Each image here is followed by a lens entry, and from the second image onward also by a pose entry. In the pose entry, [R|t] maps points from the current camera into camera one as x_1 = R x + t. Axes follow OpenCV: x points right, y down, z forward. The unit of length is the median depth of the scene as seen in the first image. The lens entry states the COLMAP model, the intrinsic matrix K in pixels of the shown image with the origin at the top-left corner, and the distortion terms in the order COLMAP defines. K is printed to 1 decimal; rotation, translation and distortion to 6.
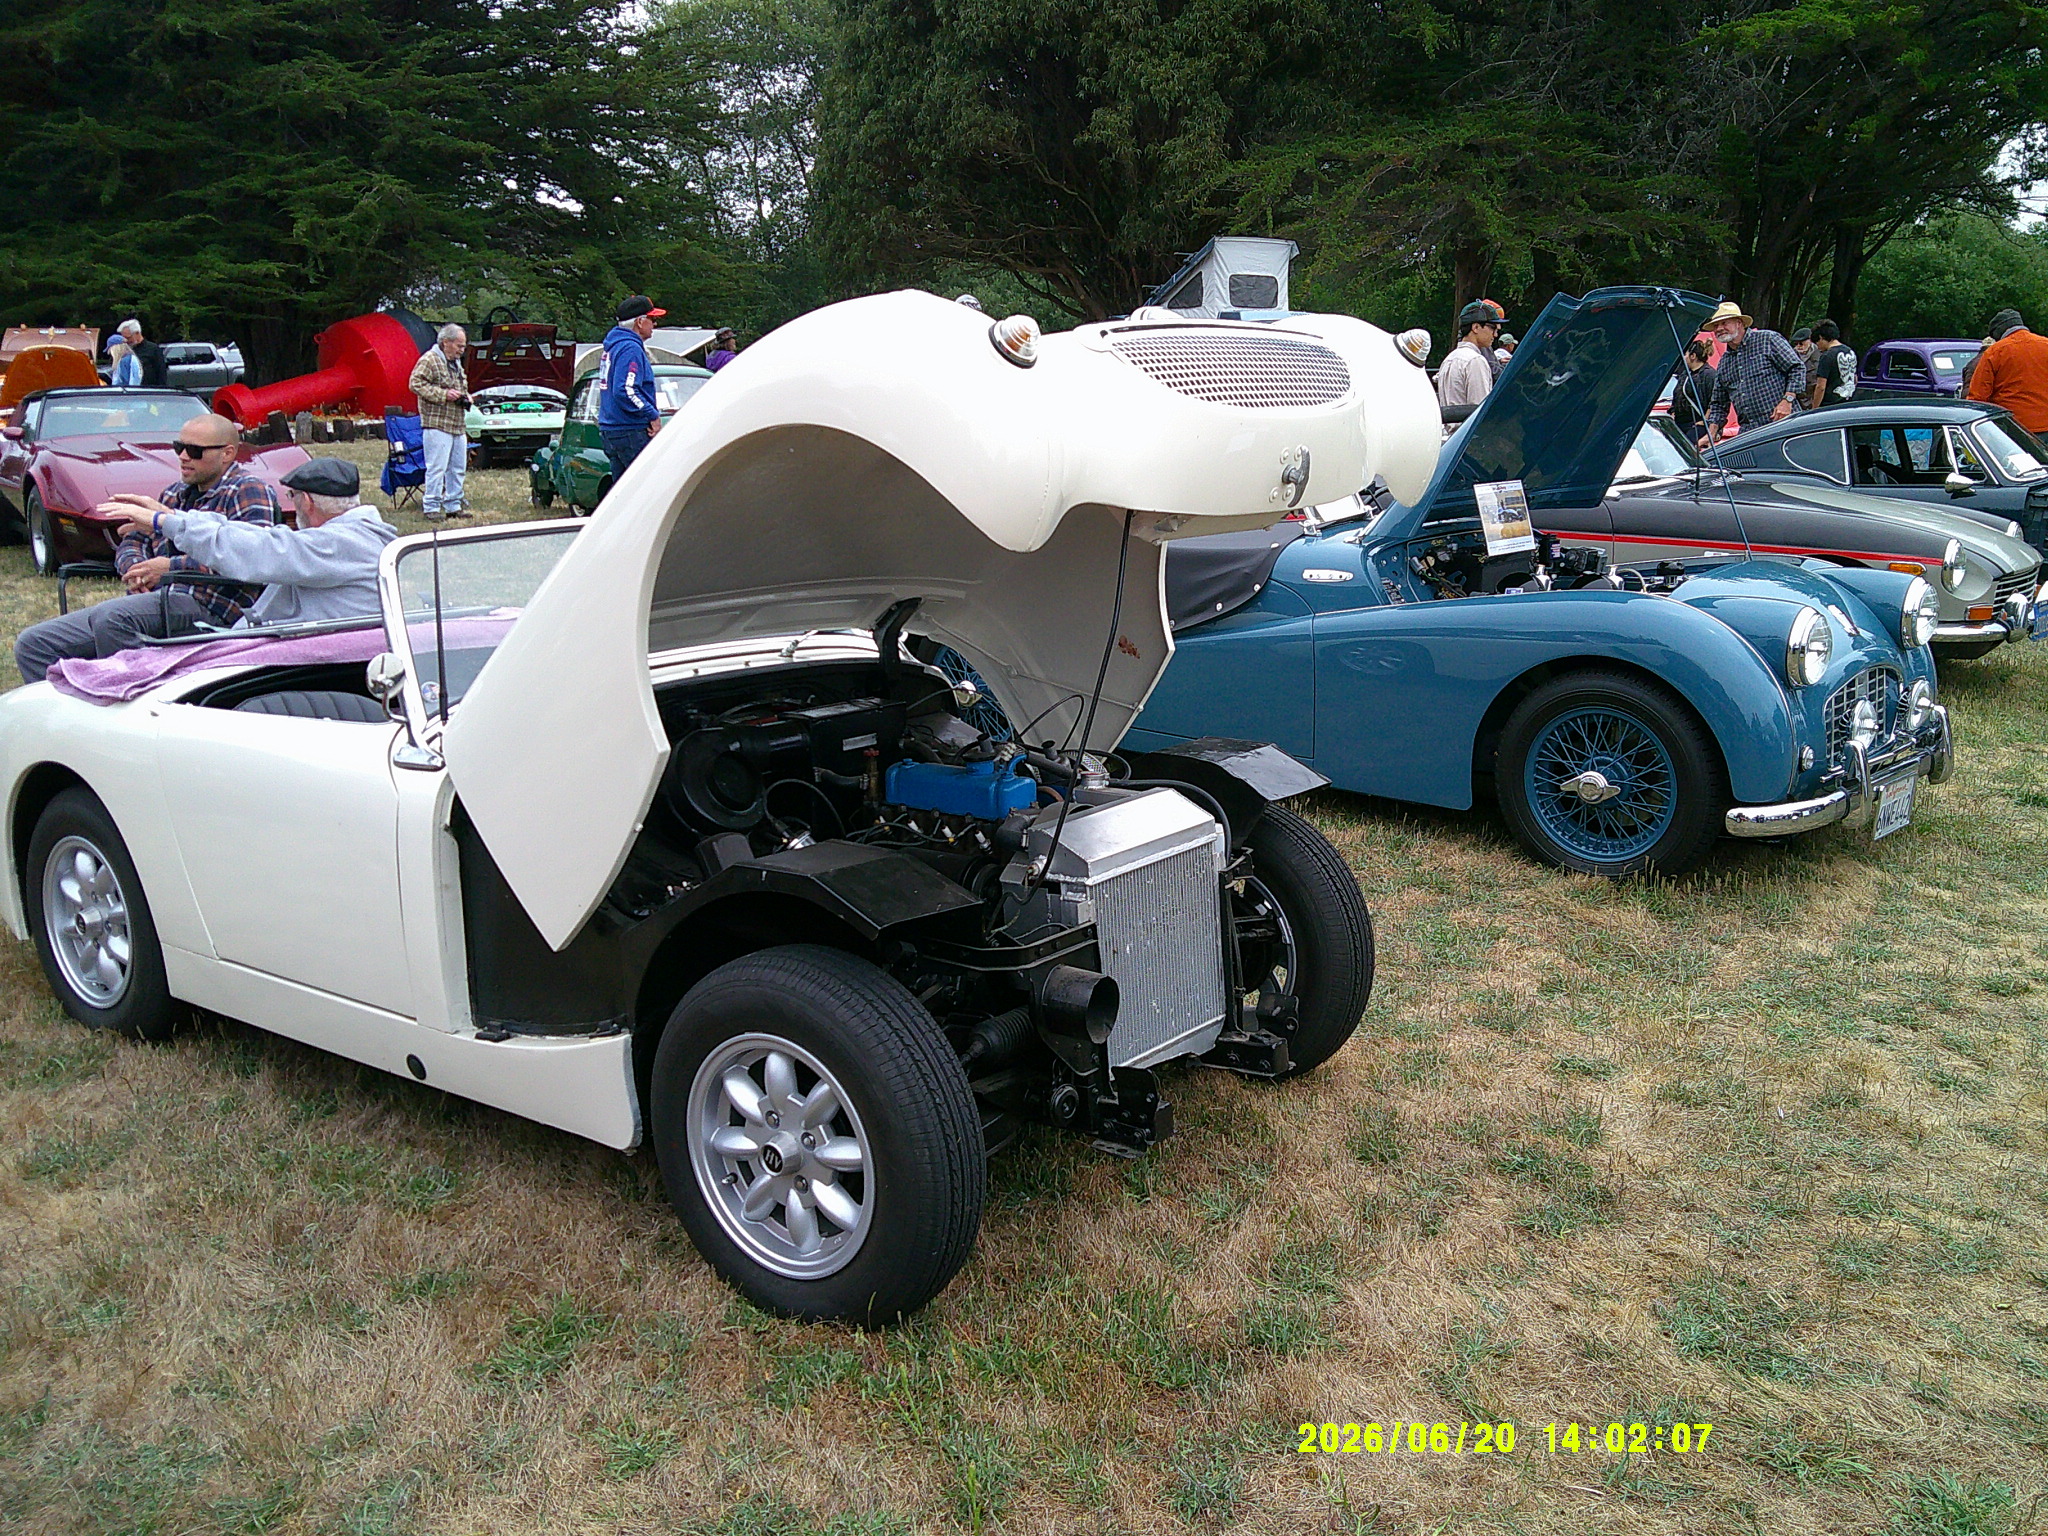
lens RADIAL K [[1870.8, 0, 1027.0], [0, 1870.8, 775.0], [0, 0, 1]] dist [0.031035, -0.095956]
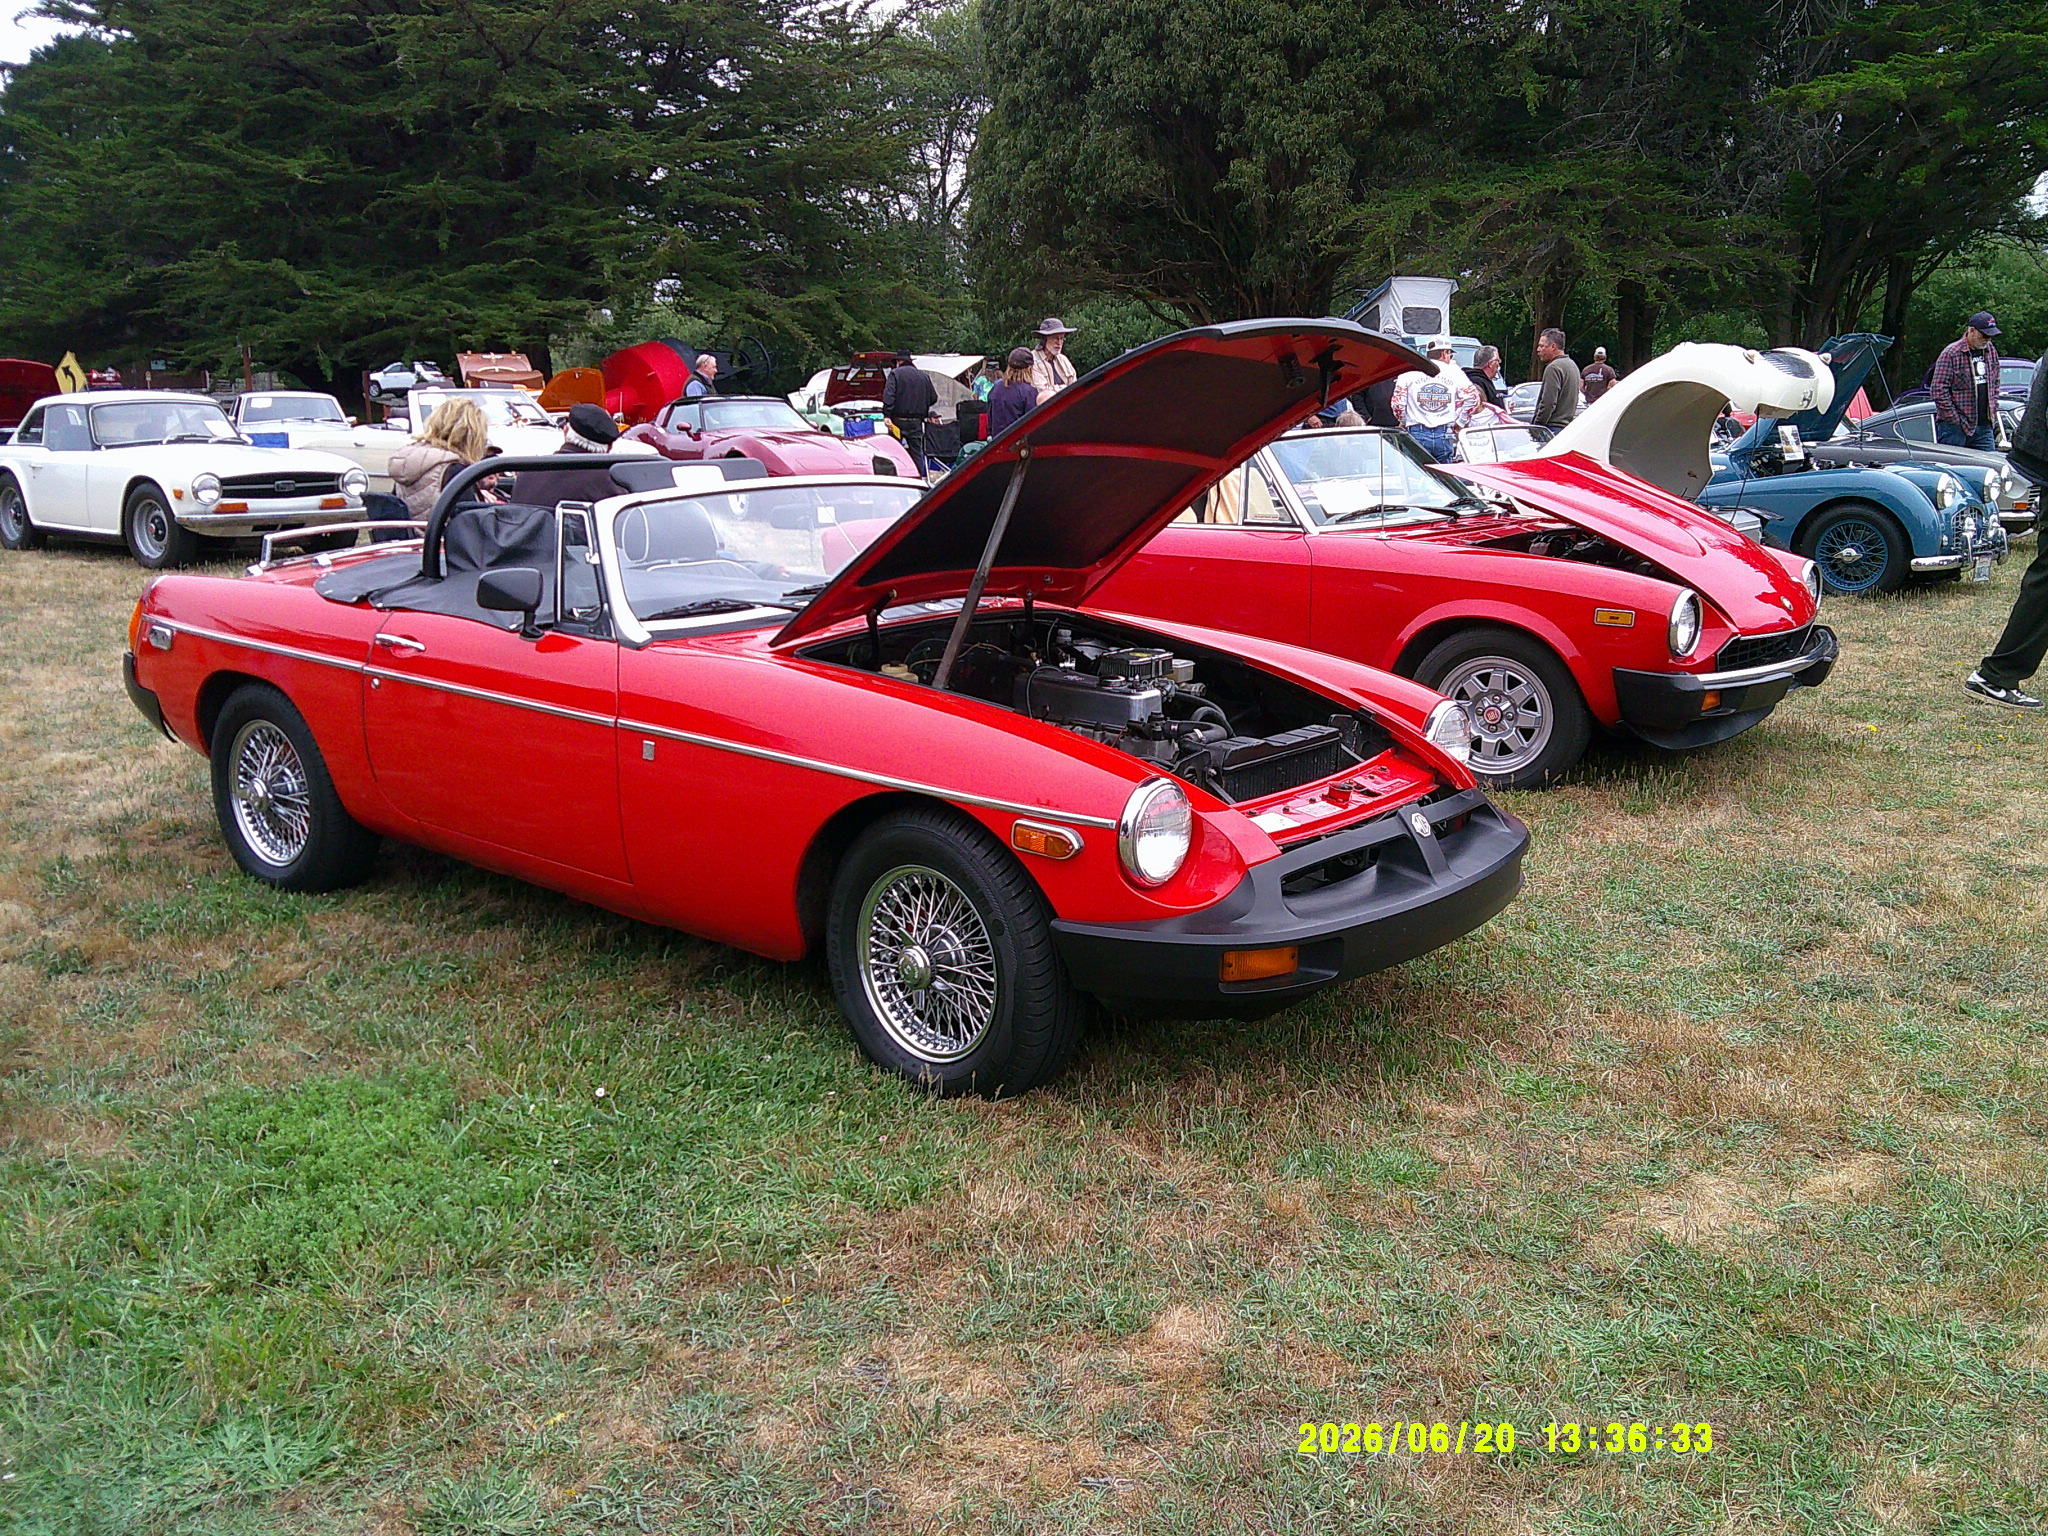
lens RADIAL K [[1843.4, 0, 1019.2], [0, 1843.4, 767.1], [0, 0, 1]] dist [0.063812, -0.179027]
pose [[0.999656, 0.002168, -0.026144, -0.064468], [-0.002509, 0.999912, -0.013027, 0.029624], [0.026114, 0.013088, 0.999573, -0.126502]]
